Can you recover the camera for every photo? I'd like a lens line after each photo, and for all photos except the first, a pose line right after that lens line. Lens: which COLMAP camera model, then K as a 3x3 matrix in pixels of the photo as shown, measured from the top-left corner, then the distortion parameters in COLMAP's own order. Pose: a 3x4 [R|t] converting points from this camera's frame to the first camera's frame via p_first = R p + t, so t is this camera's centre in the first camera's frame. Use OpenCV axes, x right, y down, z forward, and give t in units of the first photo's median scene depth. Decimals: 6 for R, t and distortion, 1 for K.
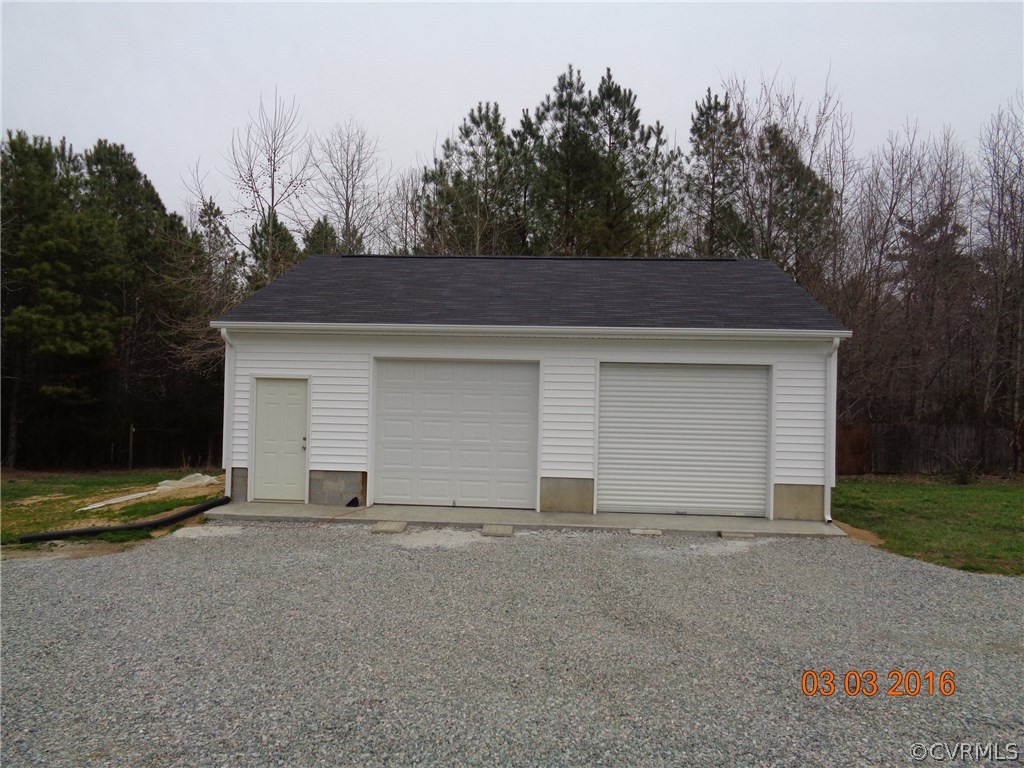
lens RADIAL K [[767.4, 0, 512.0], [0, 767.4, 384.0], [0, 0, 1]] dist [0.004308, 0.008539]
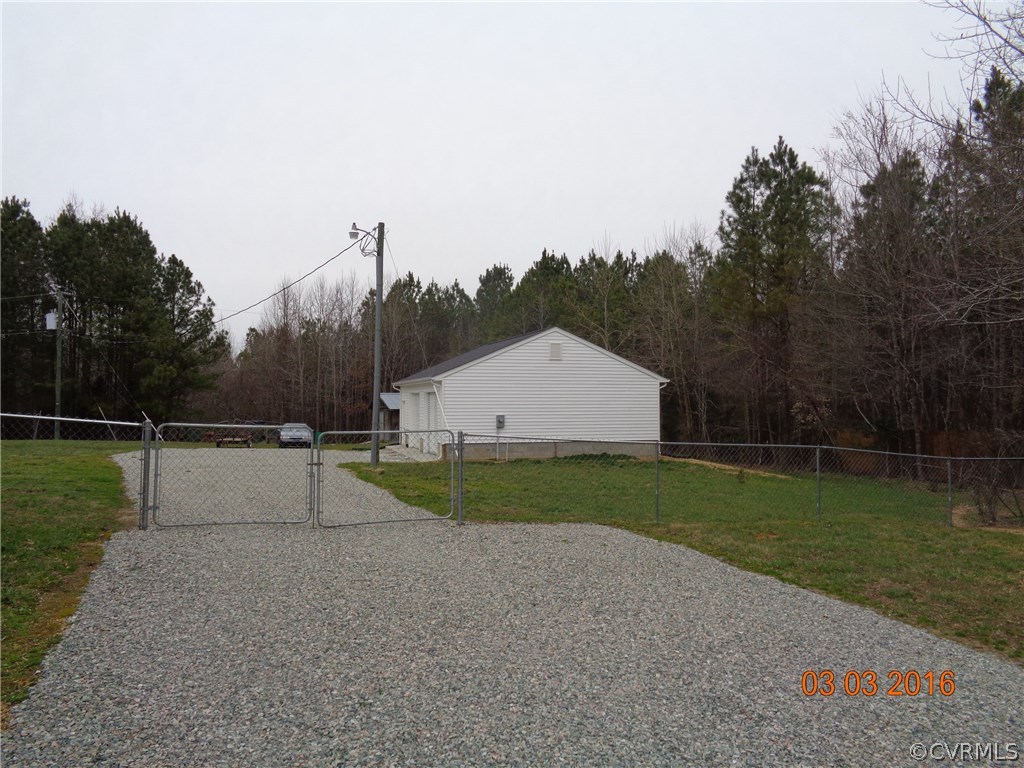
lens RADIAL K [[767.4, 0, 512.0], [0, 767.4, 384.0], [0, 0, 1]] dist [0.004308, 0.008539]
pose [[0.357923, -0.041980, -0.932807, 2.492509], [0.022864, 0.999083, -0.036190, 0.040078], [0.933471, -0.008375, 0.358555, 0.361465]]
